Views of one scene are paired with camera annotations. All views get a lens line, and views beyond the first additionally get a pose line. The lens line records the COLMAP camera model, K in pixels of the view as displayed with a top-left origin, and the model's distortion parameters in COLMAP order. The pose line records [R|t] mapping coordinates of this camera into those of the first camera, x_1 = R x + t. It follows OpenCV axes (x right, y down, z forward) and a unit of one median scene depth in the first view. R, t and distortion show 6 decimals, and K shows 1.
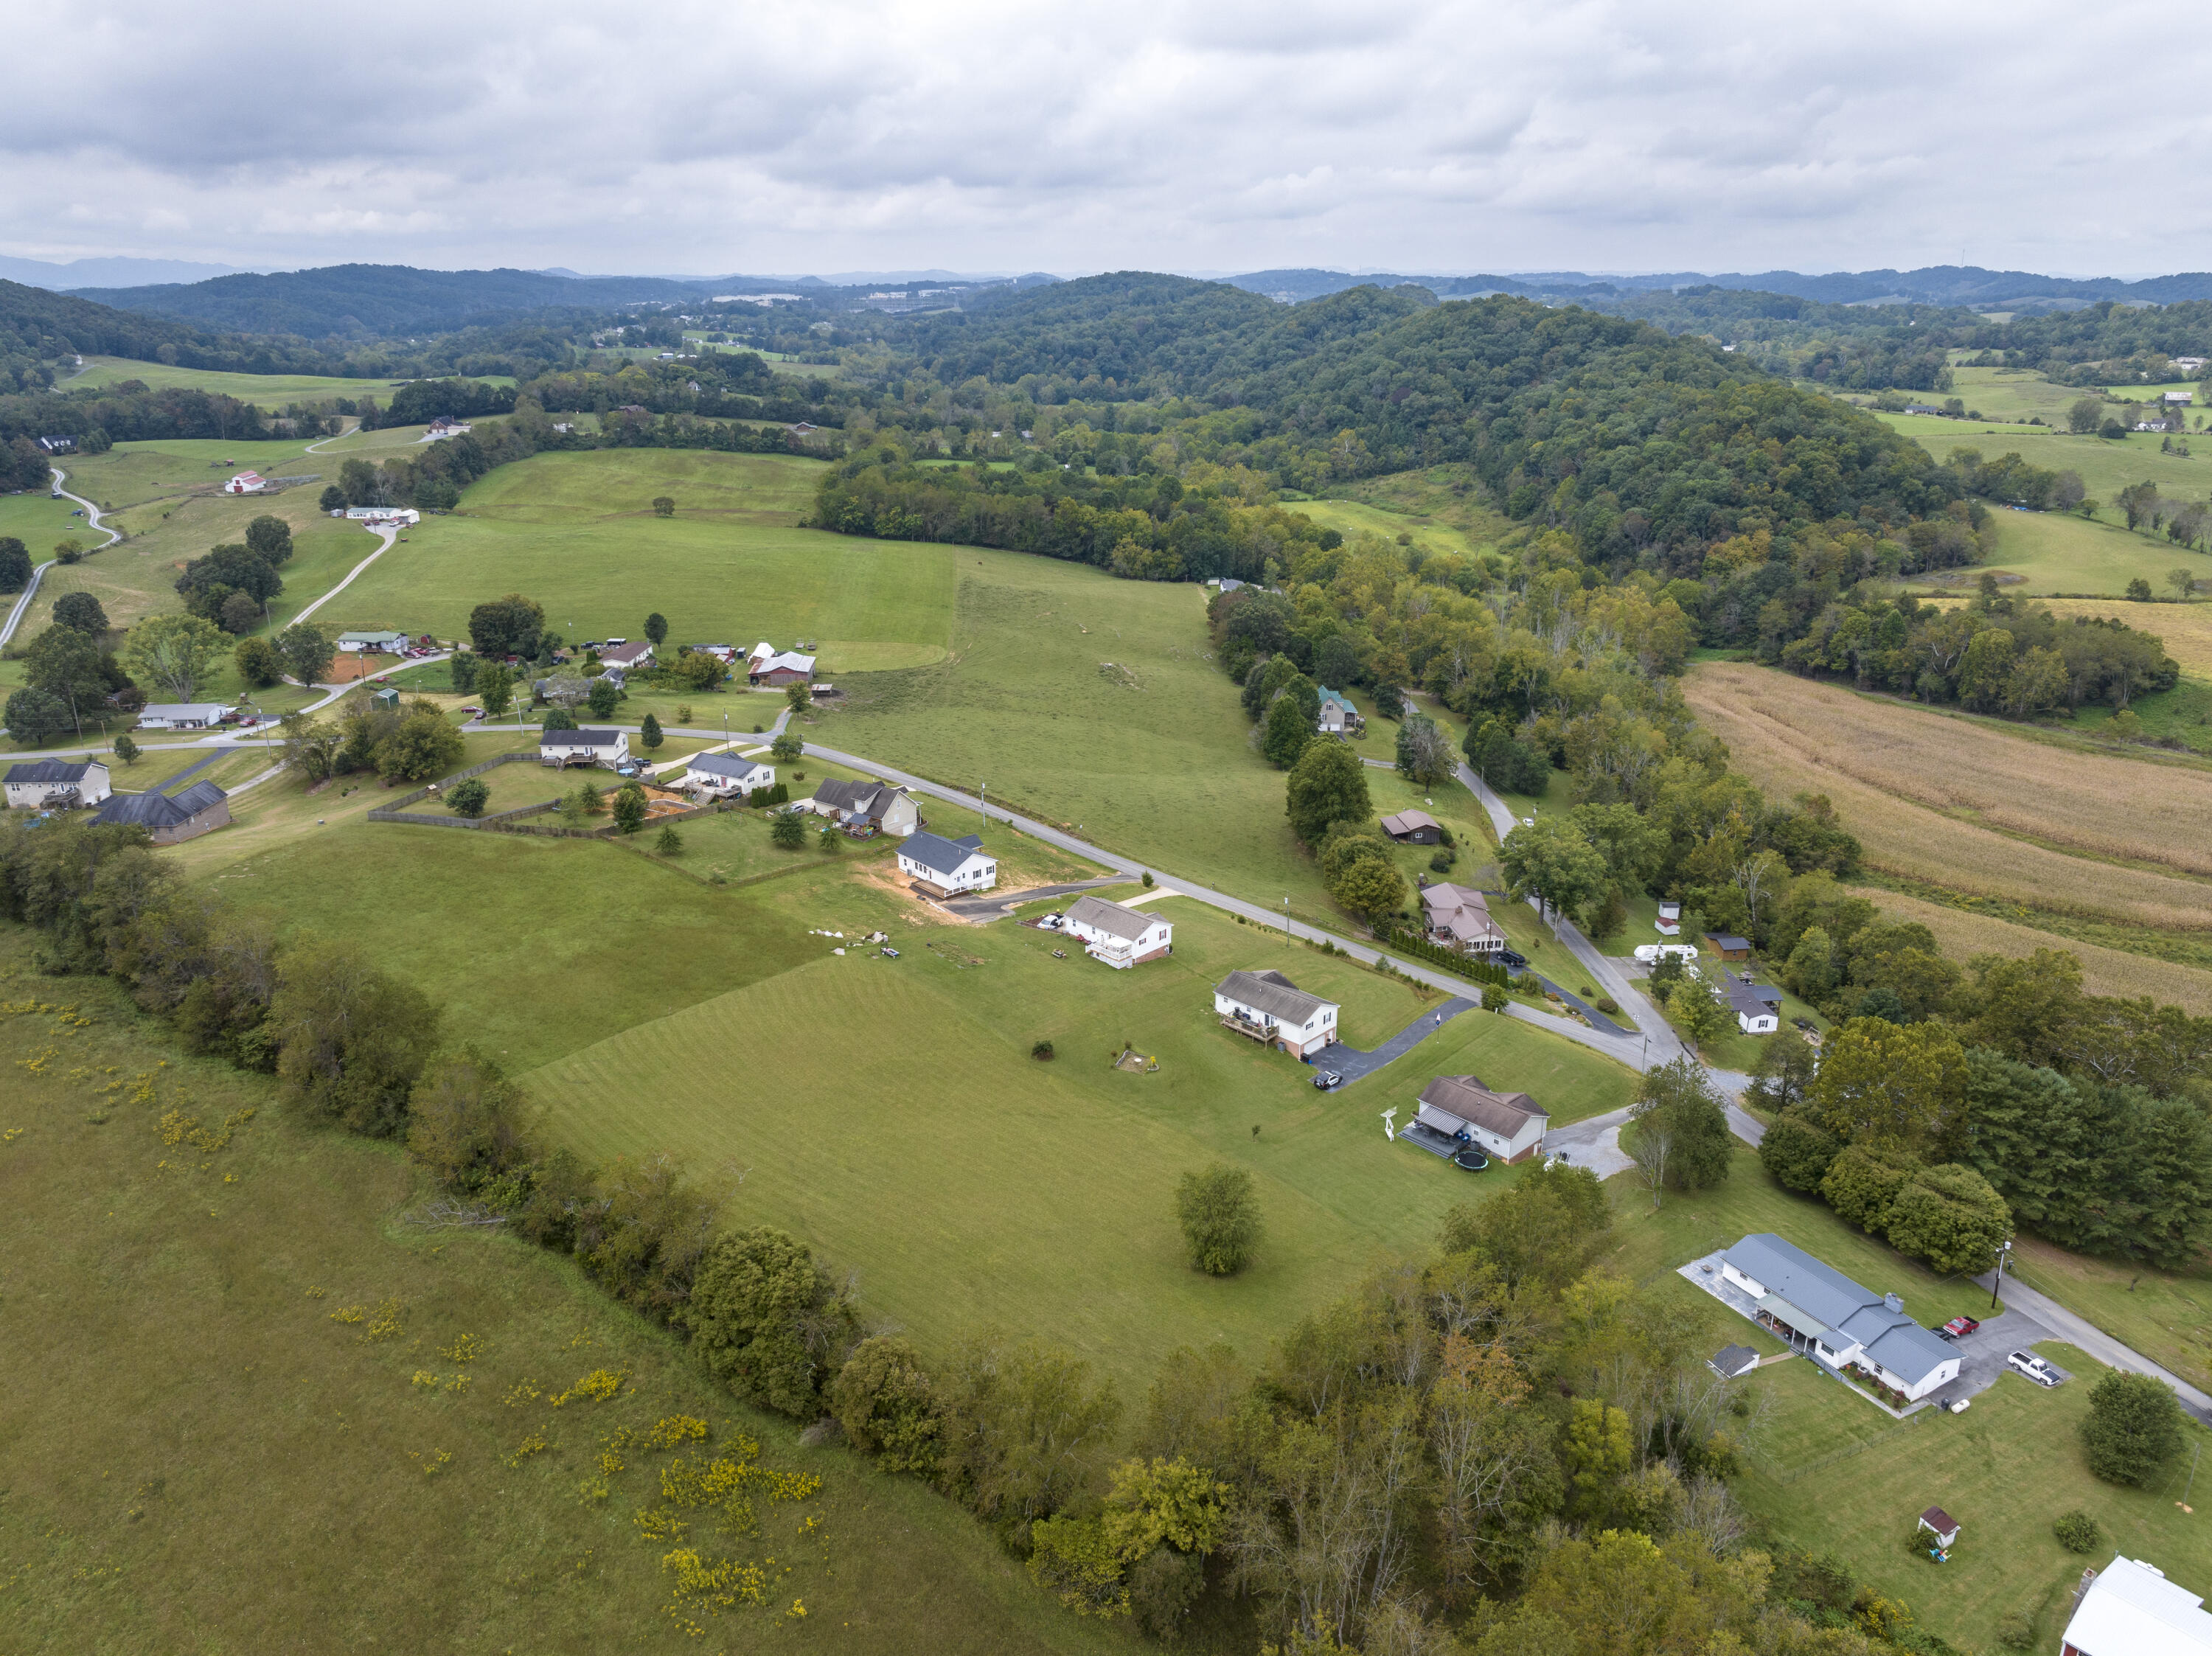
lens RADIAL K [[1557.0, 0, 1117.5], [0, 1557.0, 812.2], [0, 0, 1]] dist [-0.041744, 0.011006]
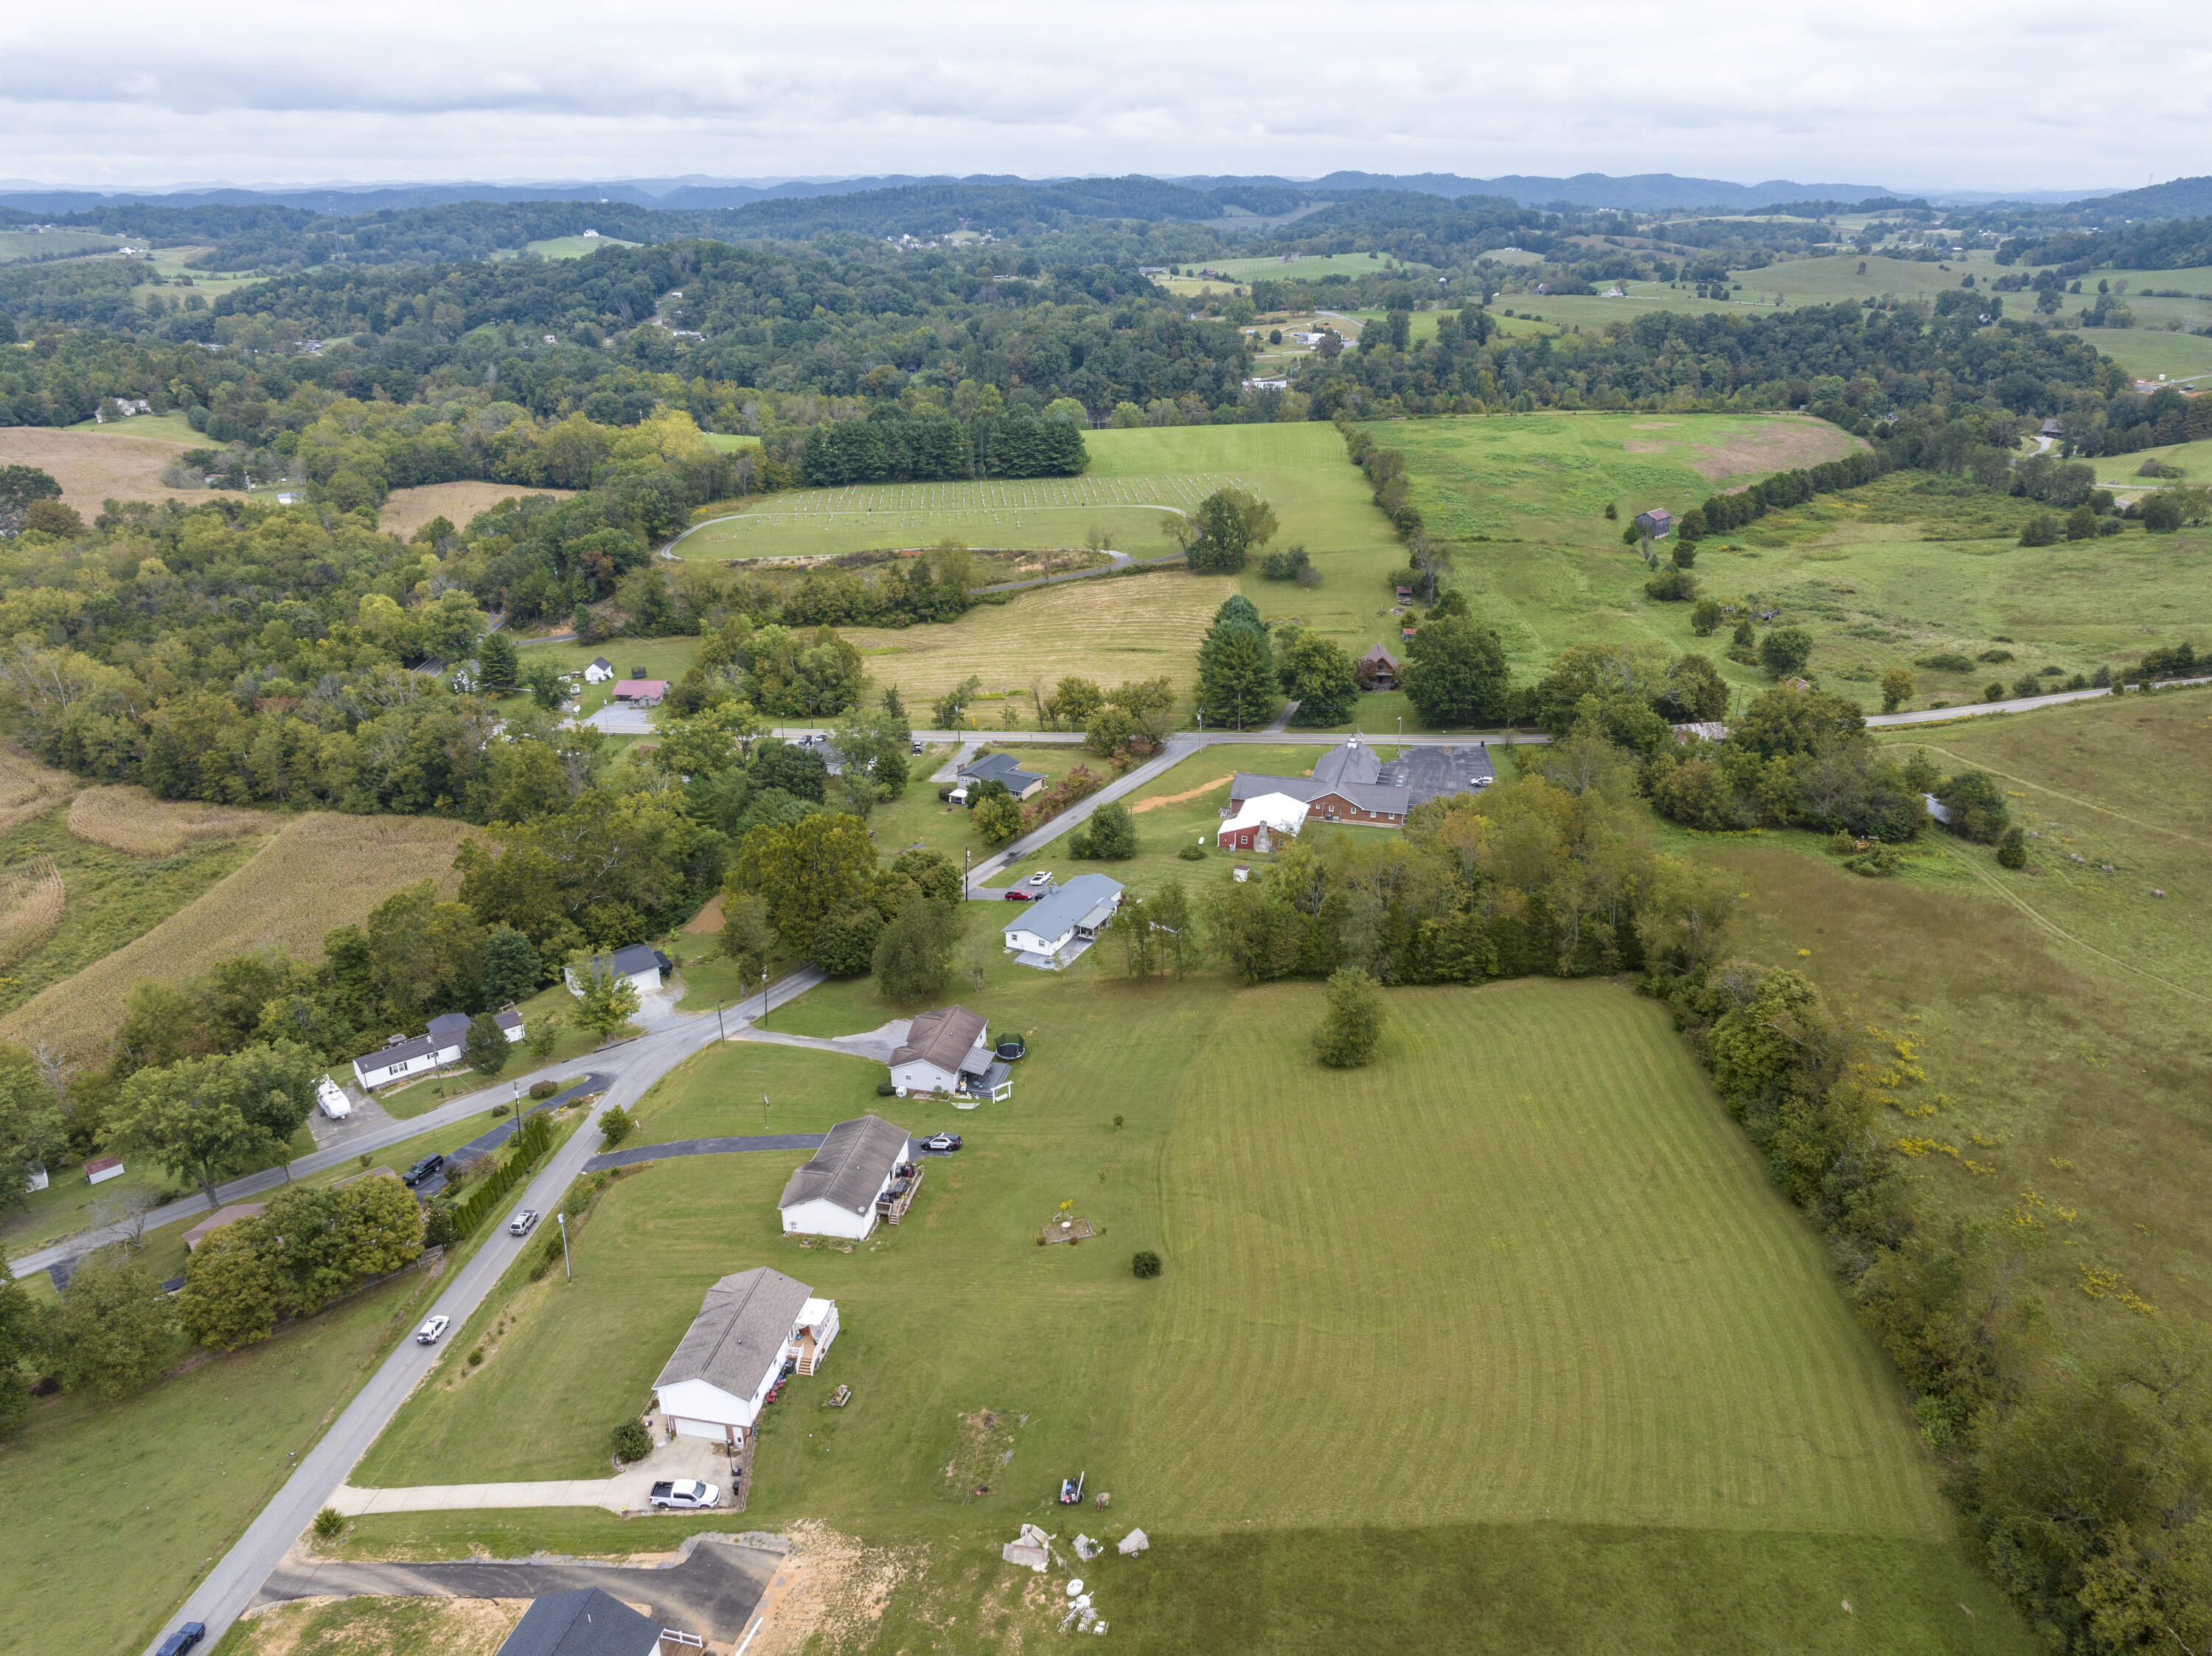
lens RADIAL K [[1557.0, 0, 1114.7], [0, 1557.0, 814.5], [0, 0, 1]] dist [-0.041744, 0.011006]
pose [[-0.555792, -0.303822, 0.773814, -0.362708], [0.278136, 0.809221, 0.517496, -0.270815], [-0.783413, 0.502845, -0.365255, 0.778738]]
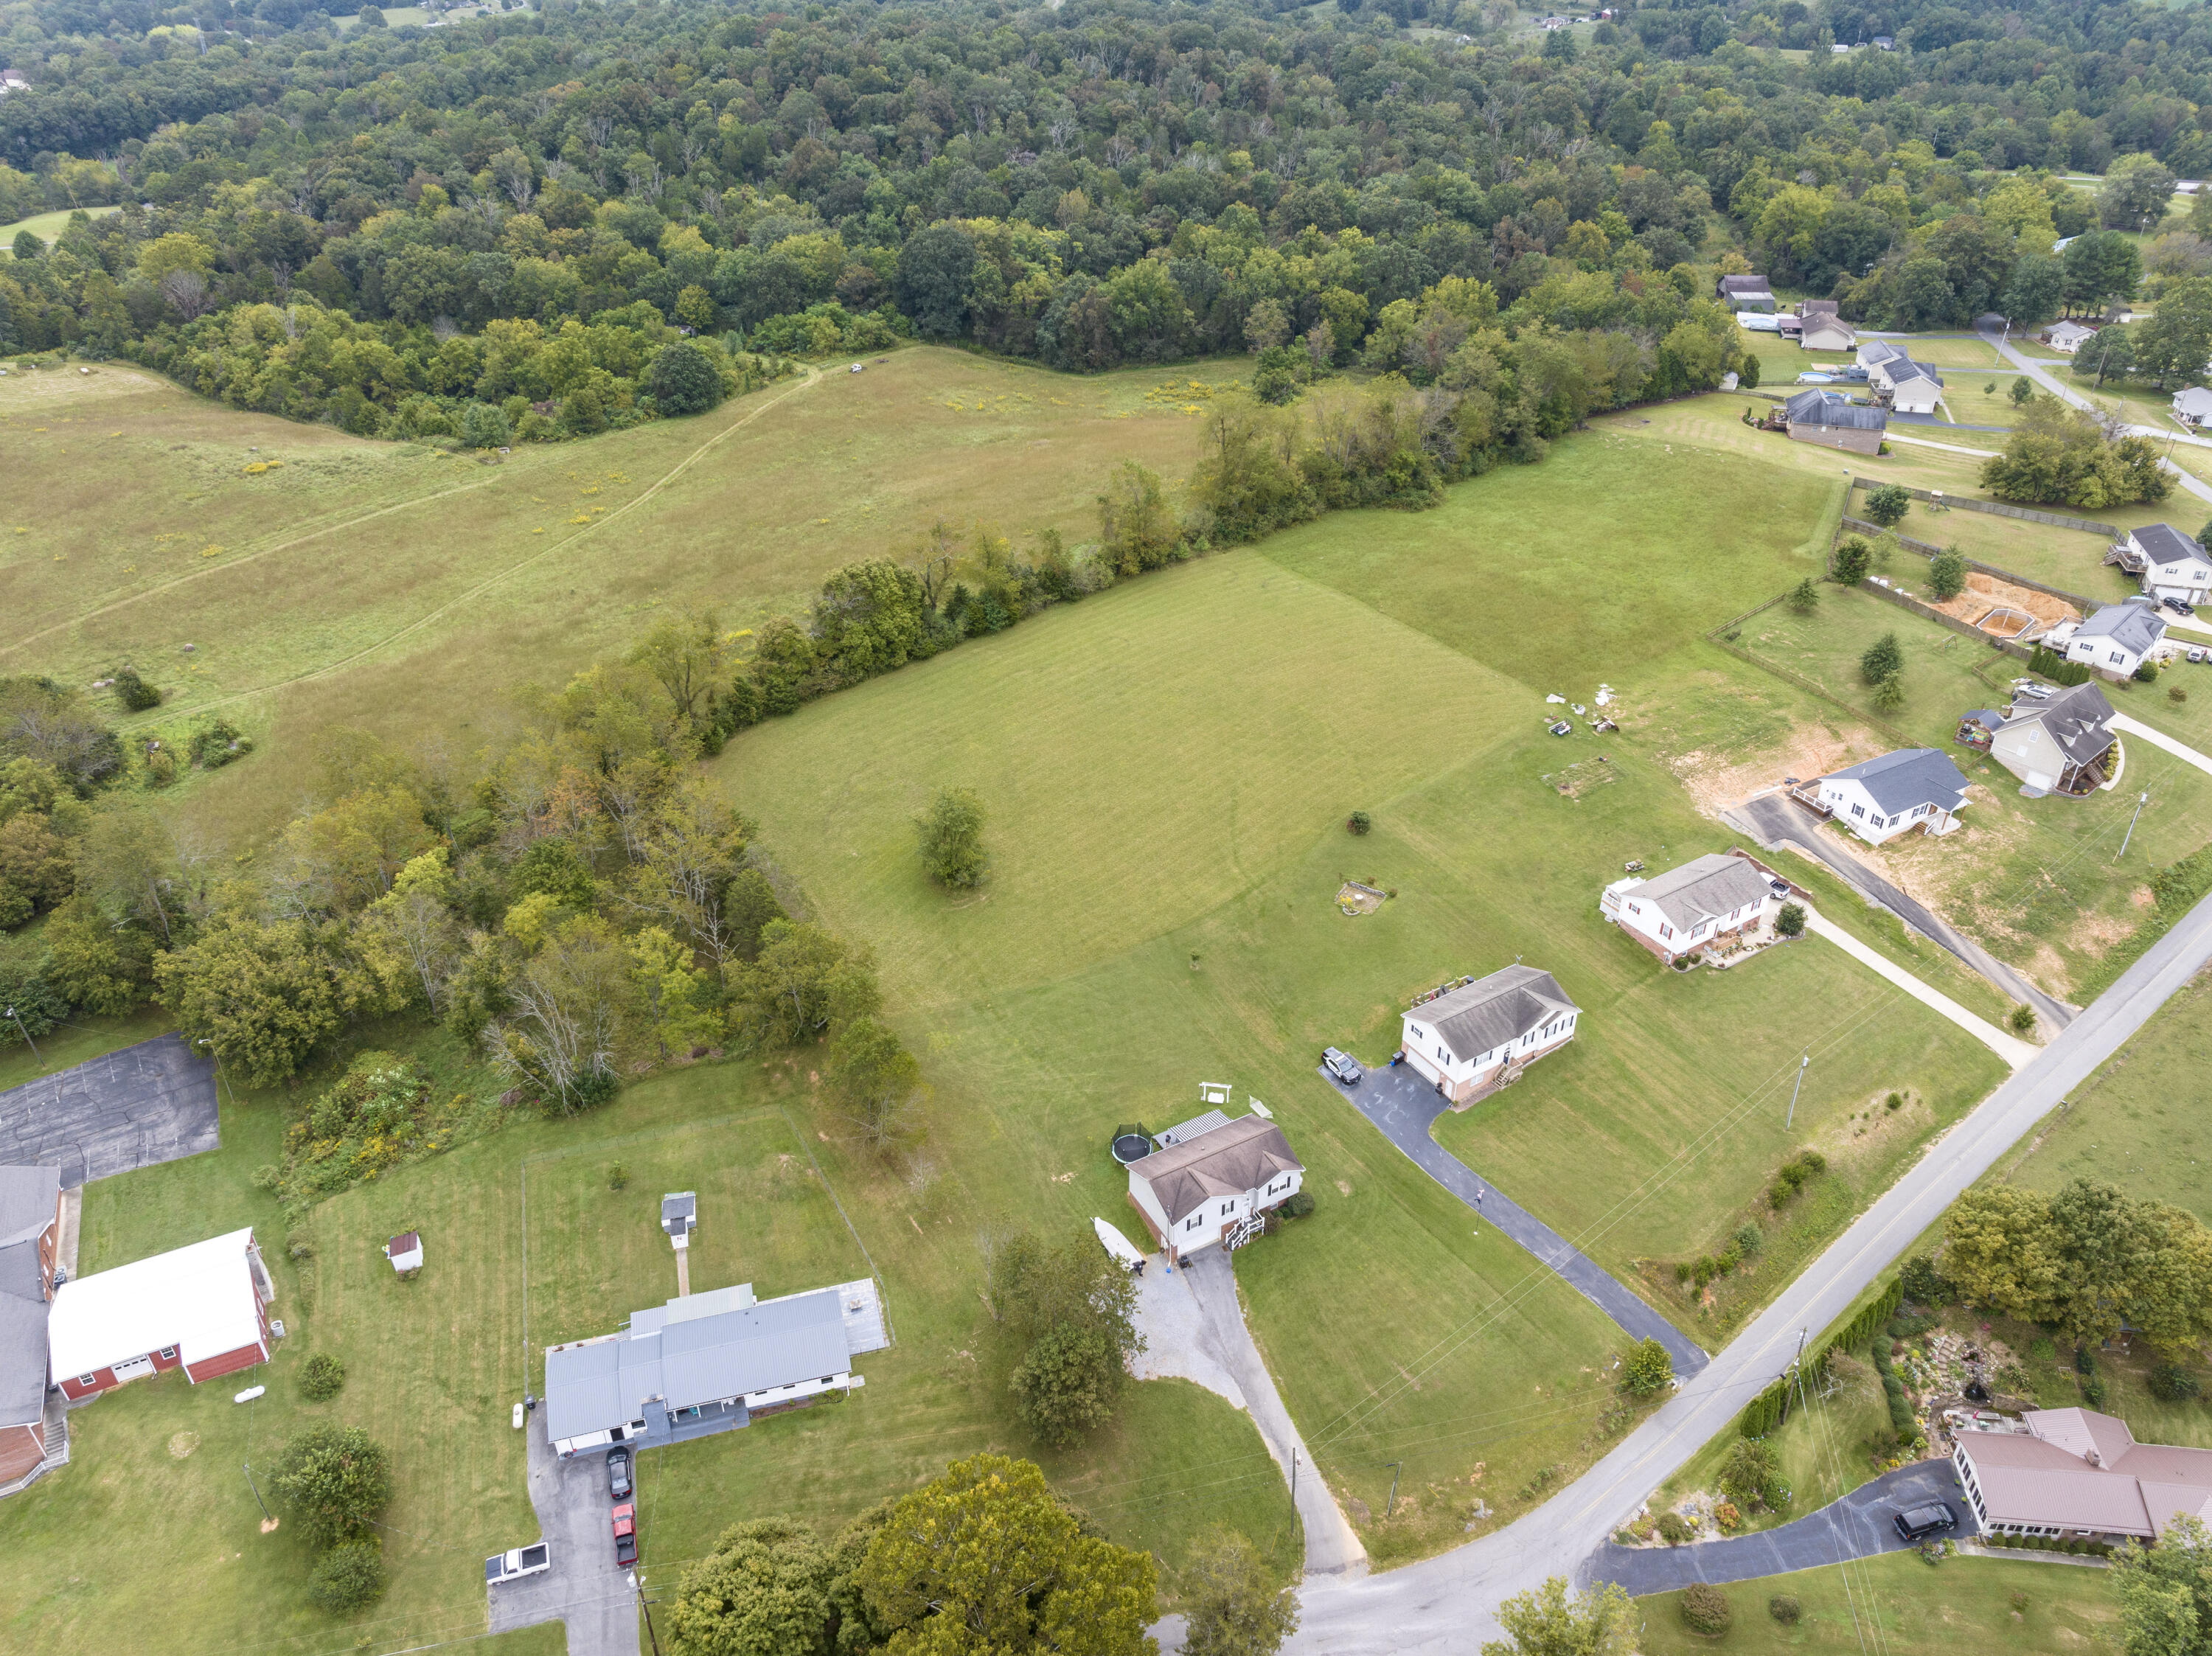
lens RADIAL K [[1557.0, 0, 1113.9], [0, 1557.0, 819.9], [0, 0, 1]] dist [-0.041744, 0.011006]
pose [[-0.238796, 0.512606, -0.824749, 0.492236], [-0.315433, 0.762317, 0.565132, -0.212521], [0.918411, 0.395104, -0.020346, 0.586811]]
